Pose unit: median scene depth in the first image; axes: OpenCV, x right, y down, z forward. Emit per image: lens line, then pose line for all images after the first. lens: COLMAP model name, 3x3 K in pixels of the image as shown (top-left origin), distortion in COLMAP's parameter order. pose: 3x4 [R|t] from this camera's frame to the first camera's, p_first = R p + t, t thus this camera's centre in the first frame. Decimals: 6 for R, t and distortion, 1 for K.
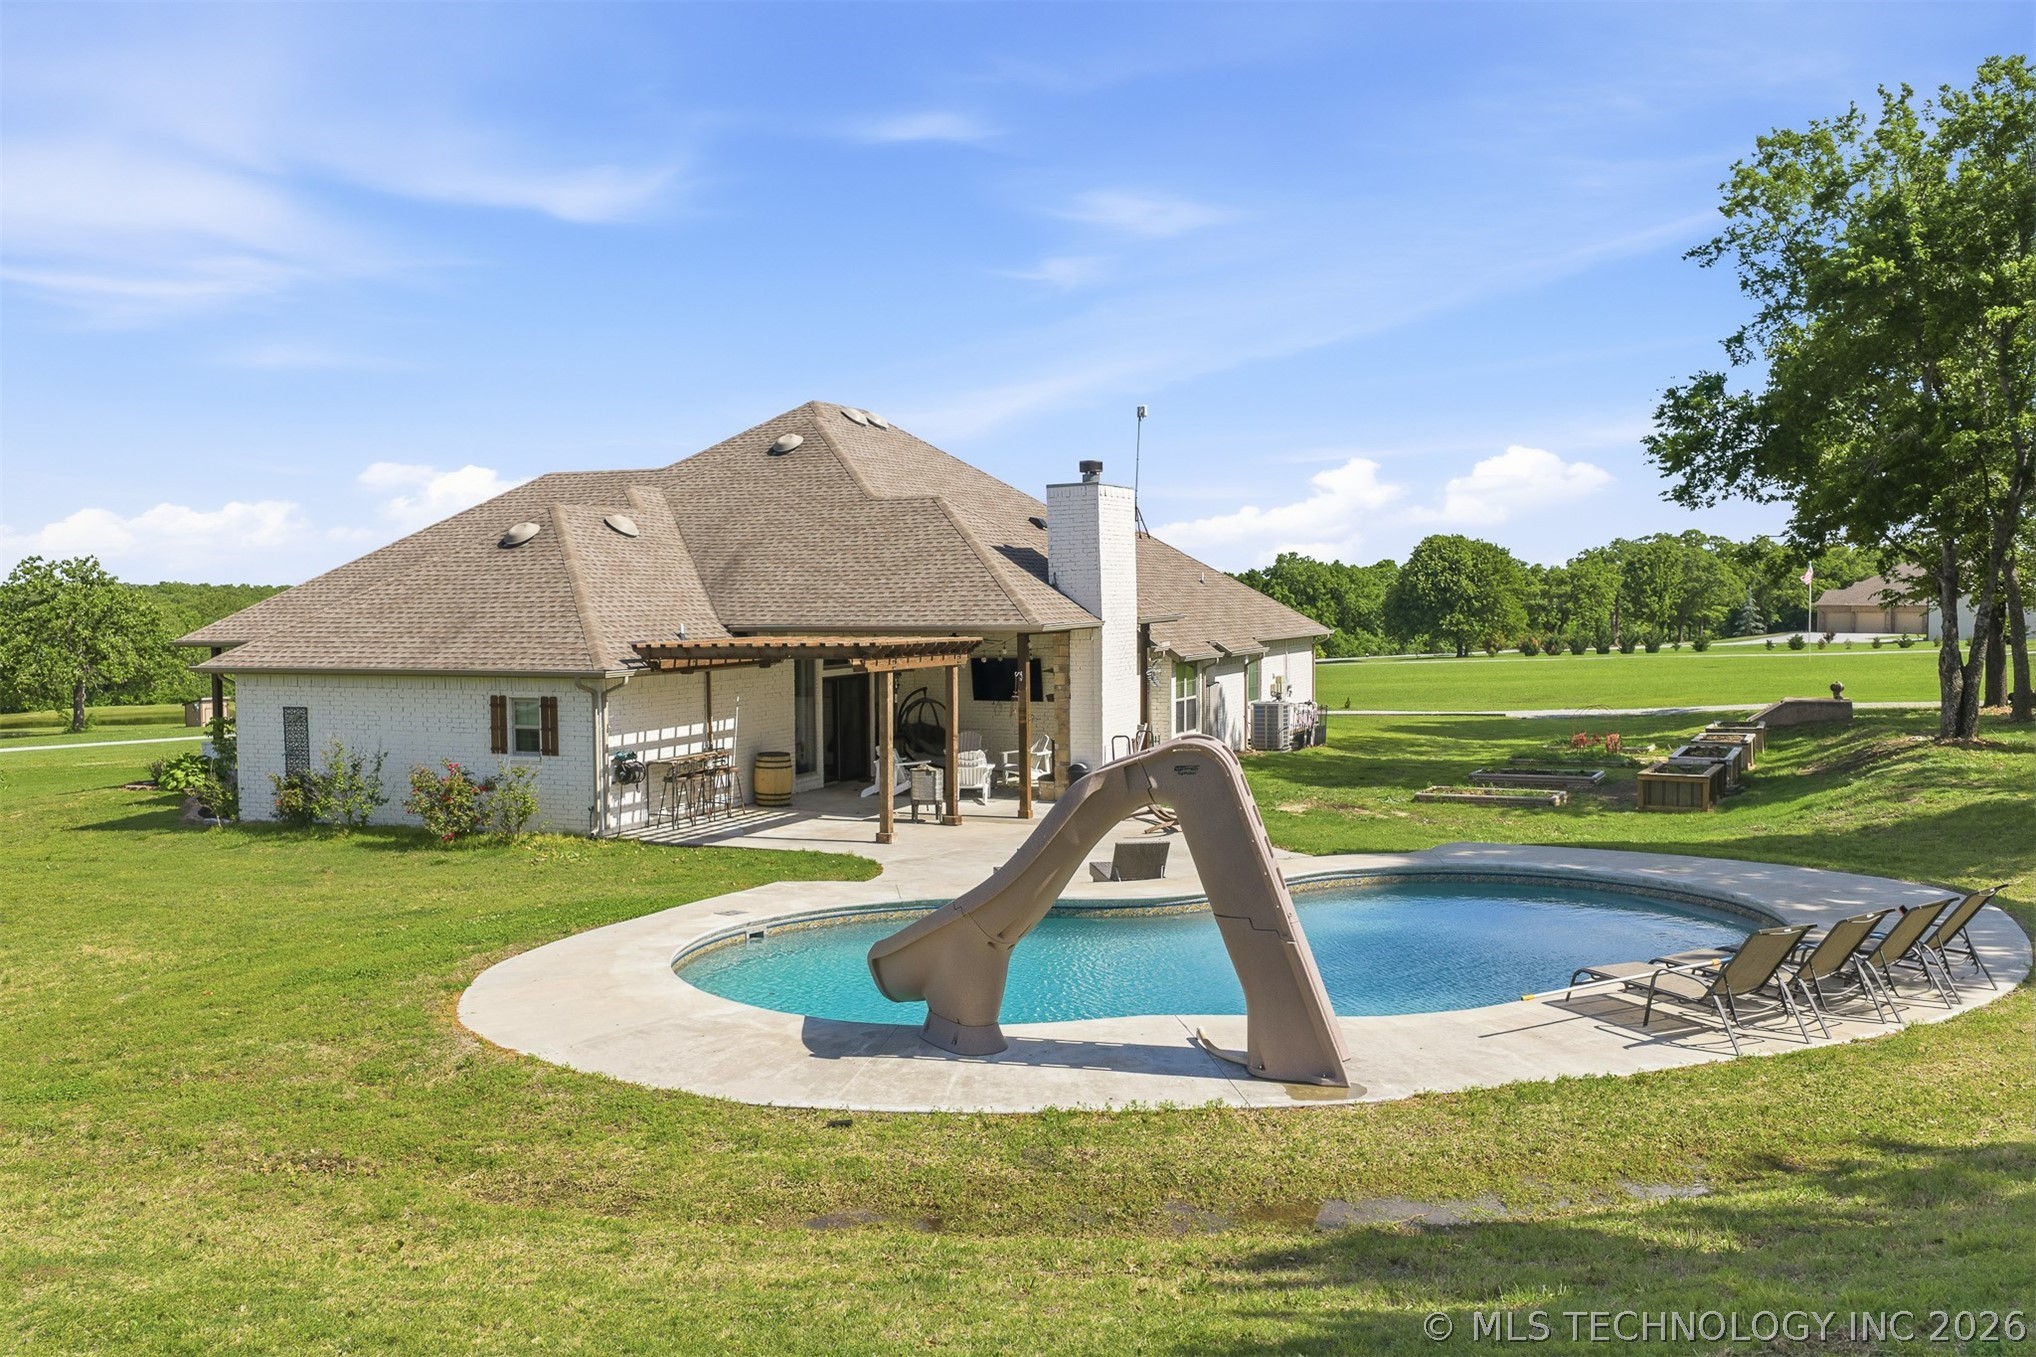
lens RADIAL K [[1707.7, 0, 1032.2], [0, 1707.7, 679.4], [0, 0, 1]] dist [0.001153, -0.011750]
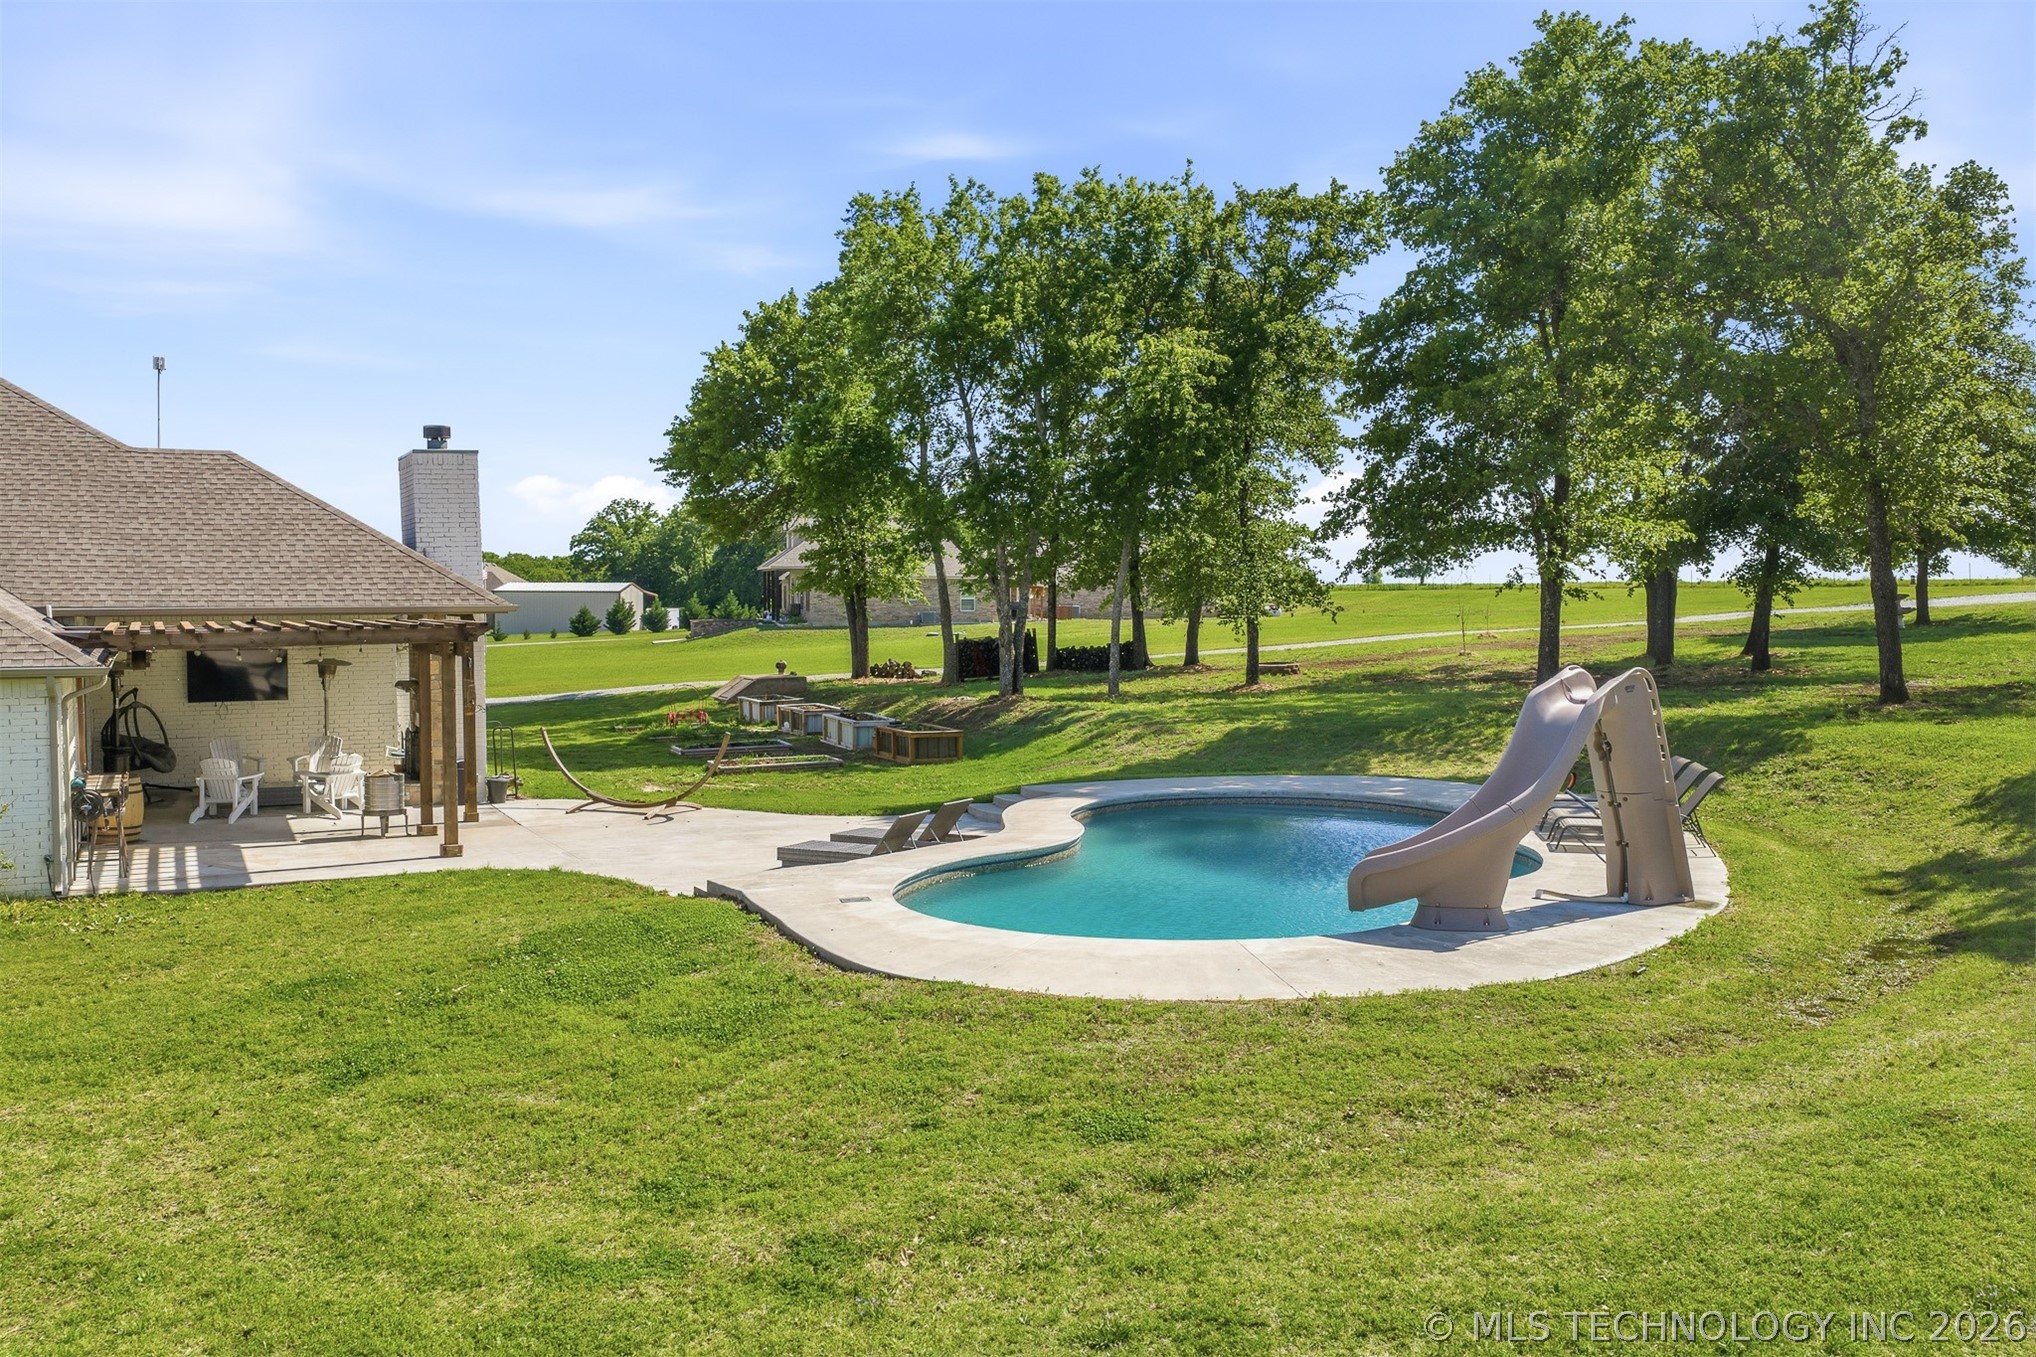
lens RADIAL K [[1707.7, 0, 1032.2], [0, 1707.7, 679.4], [0, 0, 1]] dist [0.001153, -0.011750]
pose [[0.620342, -0.034256, 0.783583, -0.544682], [0.034885, 0.999262, 0.016068, 0.002740], [-0.783555, 0.017367, 0.621080, 0.220933]]
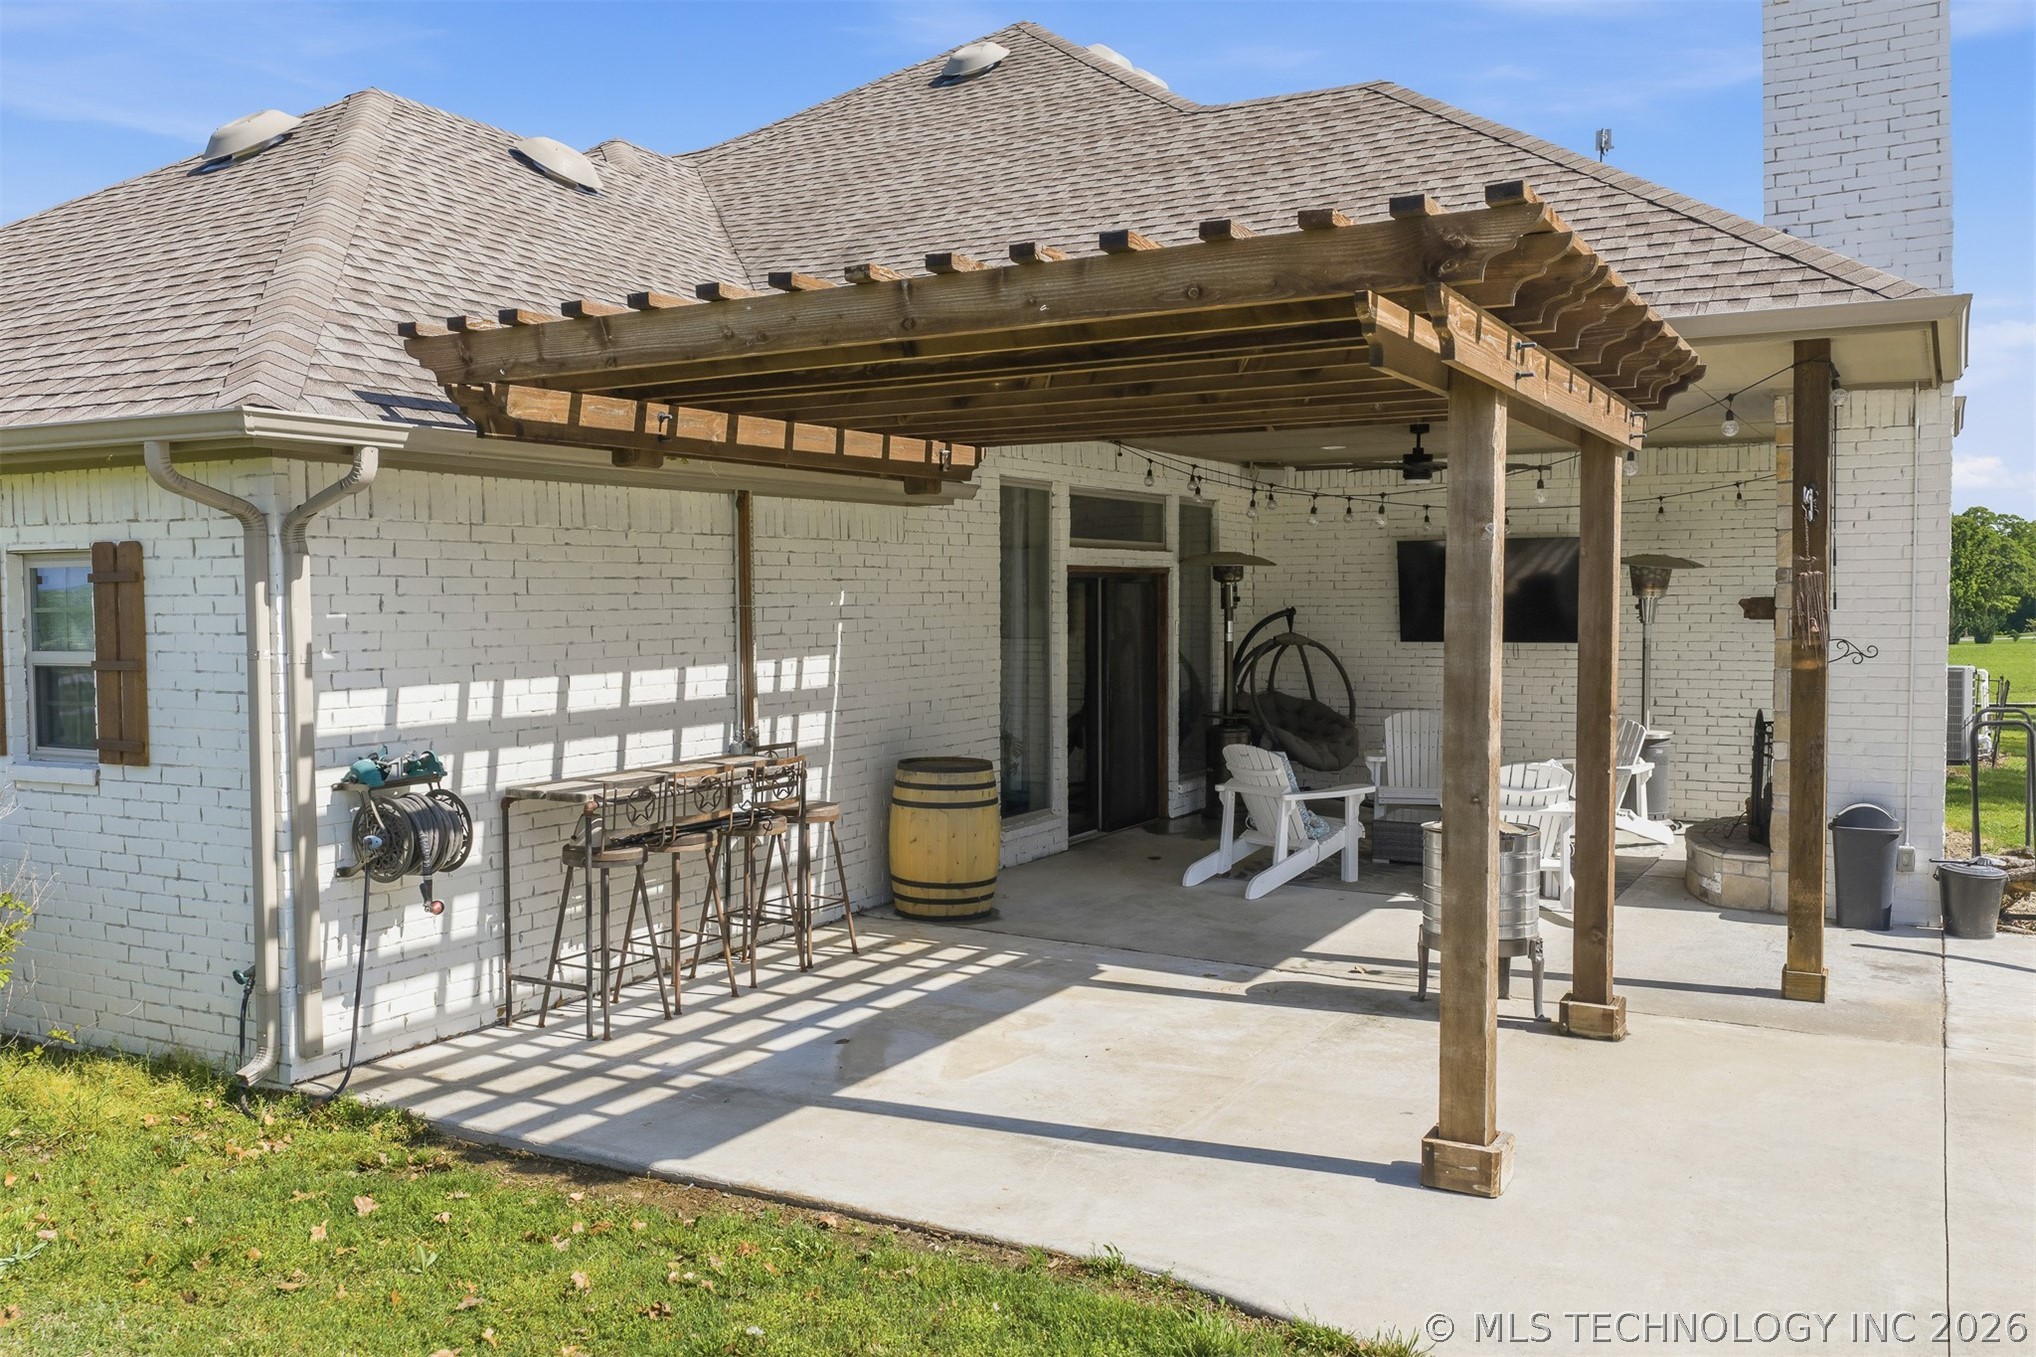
lens RADIAL K [[1672.4, 0, 1028.0], [0, 1672.4, 680.5], [0, 0, 1]] dist [0.010072, -0.002724]
pose [[0.996063, 0.008480, -0.088239, -0.115808], [-0.008517, 0.999964, -0.000041, 0.029609], [0.088236, 0.000793, 0.996099, 0.733304]]
